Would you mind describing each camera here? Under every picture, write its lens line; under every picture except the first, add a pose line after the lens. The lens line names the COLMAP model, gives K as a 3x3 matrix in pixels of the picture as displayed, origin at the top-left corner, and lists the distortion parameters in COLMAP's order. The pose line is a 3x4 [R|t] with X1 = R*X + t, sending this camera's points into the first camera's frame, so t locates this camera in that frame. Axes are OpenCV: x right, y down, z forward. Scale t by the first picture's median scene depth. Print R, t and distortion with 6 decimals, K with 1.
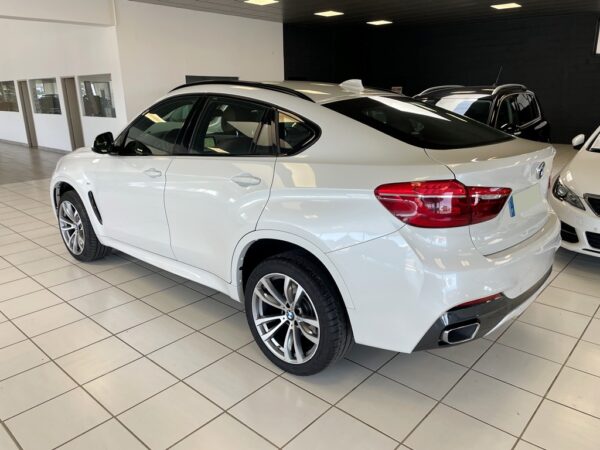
lens RADIAL K [[454.1, 0, 307.8], [0, 454.1, 226.1], [0, 0, 1]] dist [0.081907, -0.102935]
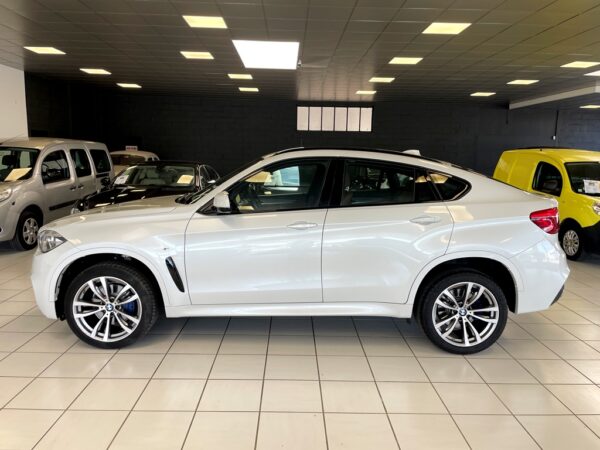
lens RADIAL K [[454.1, 0, 307.8], [0, 454.1, 226.1], [0, 0, 1]] dist [0.081907, -0.102935]
pose [[0.736840, -0.077798, 0.671576, -1.316184], [0.161185, 0.984927, -0.062751, -0.054735], [-0.656572, 0.154486, 0.738273, 0.227591]]
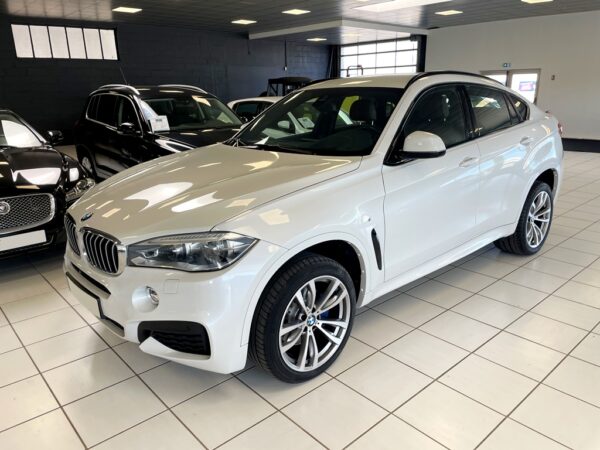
lens RADIAL K [[454.1, 0, 307.8], [0, 454.1, 226.1], [0, 0, 1]] dist [0.081907, -0.102935]
pose [[0.102854, -0.275028, 0.955919, -1.703373], [0.292338, 0.926933, 0.235234, -0.411940], [-0.950768, 0.255256, 0.175740, 1.511000]]
